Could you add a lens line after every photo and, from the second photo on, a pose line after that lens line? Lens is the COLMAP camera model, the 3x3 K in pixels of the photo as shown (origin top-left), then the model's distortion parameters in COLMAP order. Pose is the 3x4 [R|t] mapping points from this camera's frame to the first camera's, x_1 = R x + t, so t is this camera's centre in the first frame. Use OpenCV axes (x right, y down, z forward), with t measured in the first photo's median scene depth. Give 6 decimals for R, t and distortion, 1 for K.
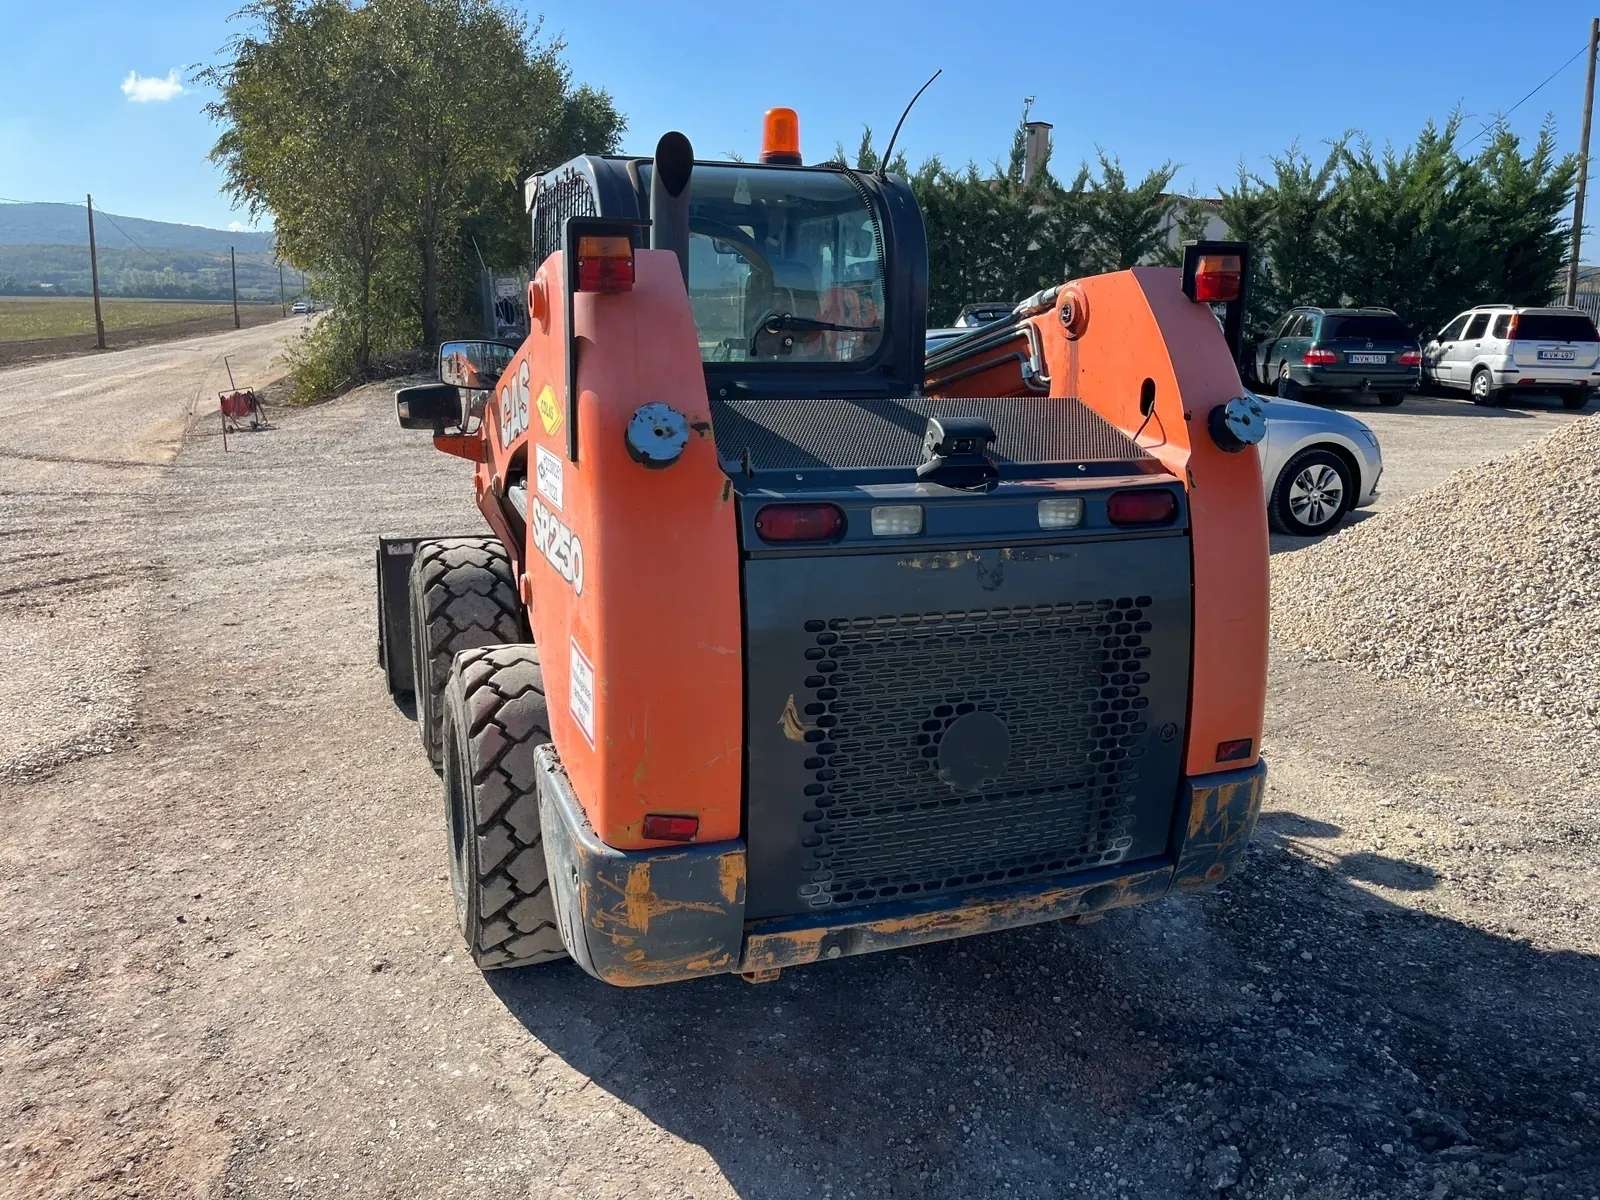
lens RADIAL K [[1204.2, 0, 800.0], [0, 1204.2, 600.0], [0, 0, 1]] dist [0.073297, -0.098913]
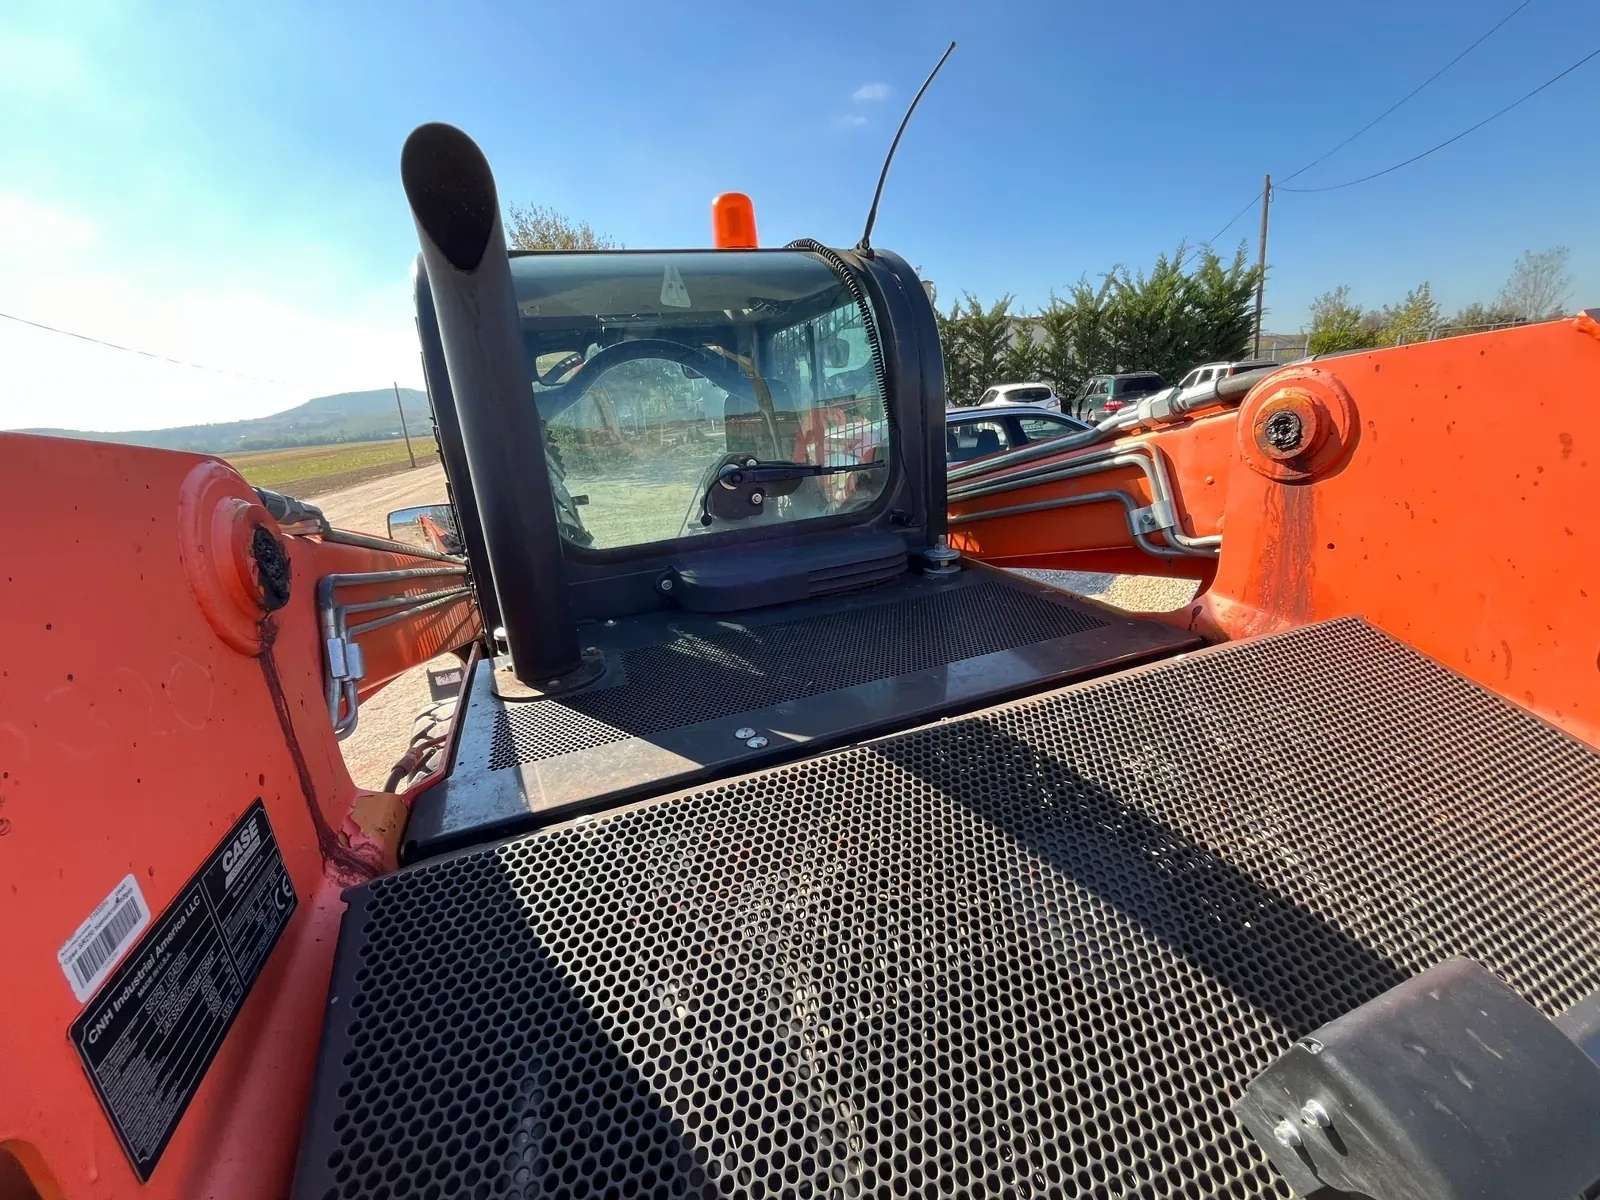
lens RADIAL K [[646.6, 0, 805.9], [0, 646.6, 601.8], [0, 0, 1]] dist [-0.001217, -0.000048]
pose [[0.995290, -0.095395, -0.017247, 0.013064], [0.096291, 0.993420, 0.062011, -0.125796], [0.011218, -0.063380, 0.997926, 0.451318]]
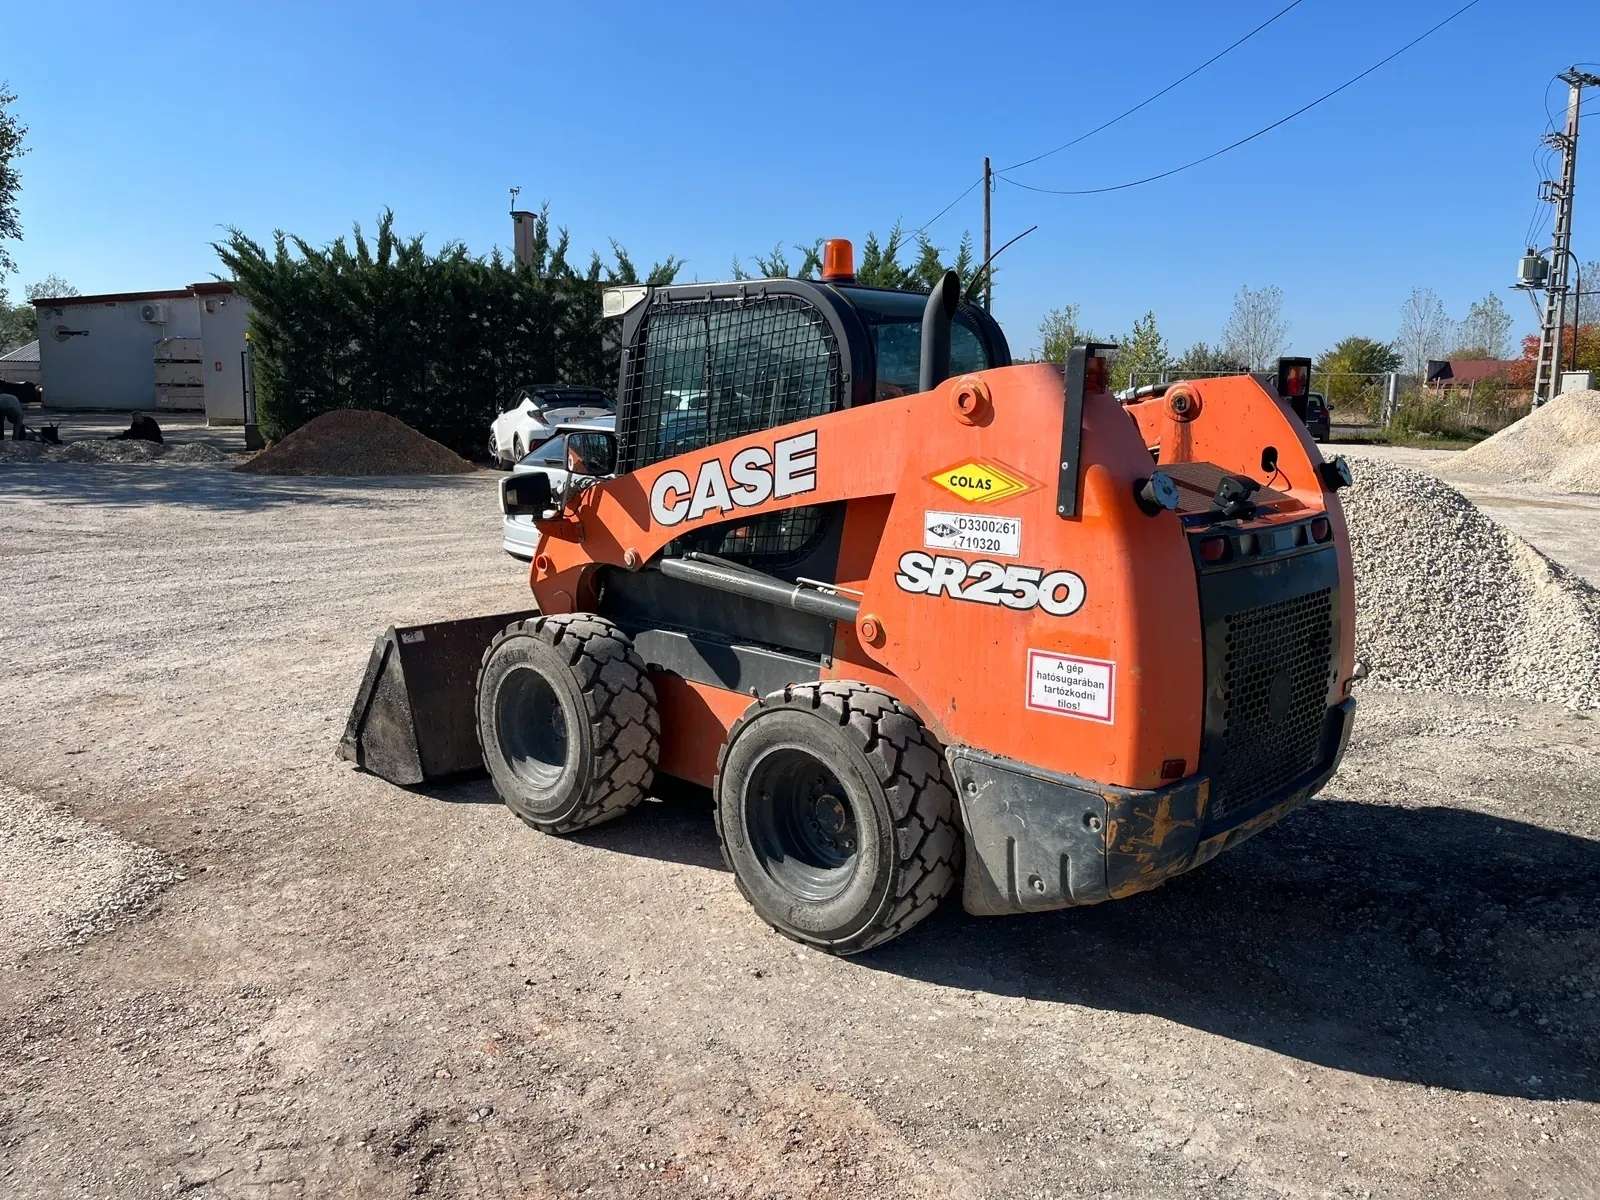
lens RADIAL K [[1208.3, 0, 796.4], [0, 1208.3, 597.6], [0, 0, 1]] dist [0.068529, -0.111500]
pose [[0.894814, -0.080456, 0.439130, -0.521611], [0.108180, 0.993388, -0.038433, -0.001601], [-0.433134, 0.081896, 0.897601, -0.047814]]
